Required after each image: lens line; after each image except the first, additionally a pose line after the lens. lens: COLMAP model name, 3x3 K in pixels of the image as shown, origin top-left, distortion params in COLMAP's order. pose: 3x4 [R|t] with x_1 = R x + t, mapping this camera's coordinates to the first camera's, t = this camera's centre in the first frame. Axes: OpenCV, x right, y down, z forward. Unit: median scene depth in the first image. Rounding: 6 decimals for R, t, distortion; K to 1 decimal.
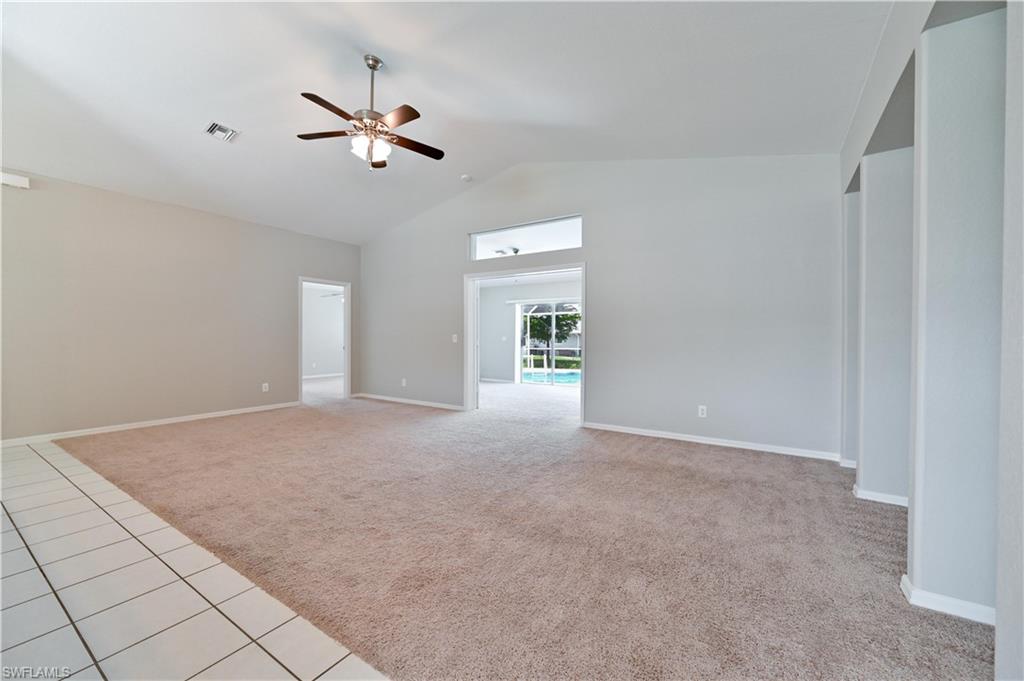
lens RADIAL K [[403.4, 0, 512.0], [0, 403.4, 340.5], [0, 0, 1]] dist [-0.000461, -0.000074]
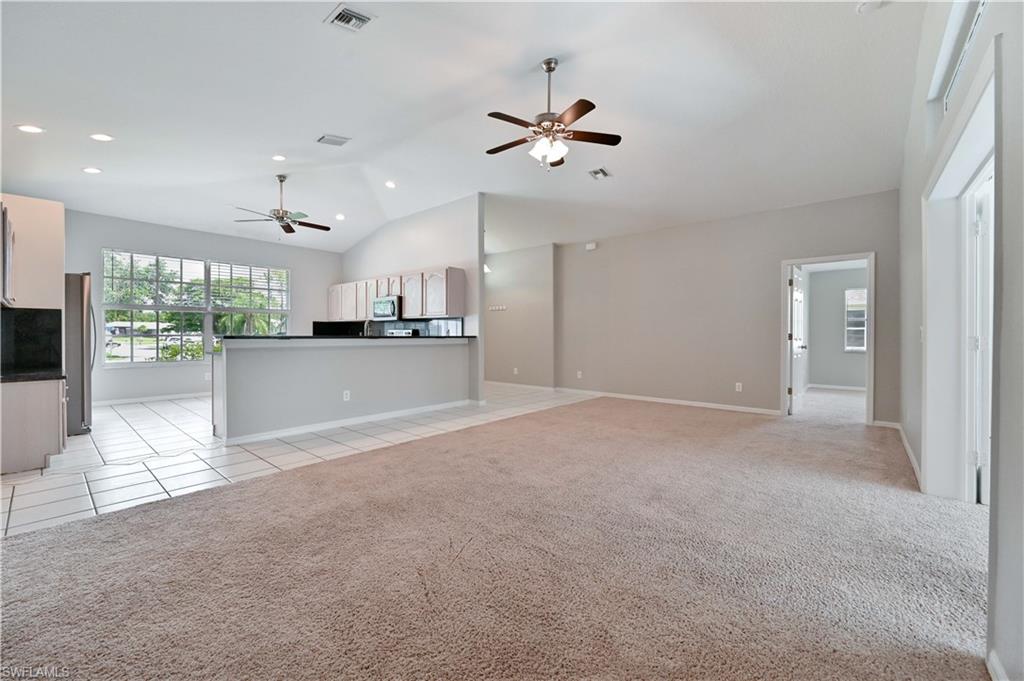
lens RADIAL K [[403.4, 0, 512.0], [0, 403.4, 340.5], [0, 0, 1]] dist [-0.000461, -0.000074]
pose [[-0.123638, 0.010284, -0.992274, 0.684440], [-0.008303, 0.999901, 0.011398, 0.001413], [0.992293, 0.009648, -0.123541, 1.031609]]
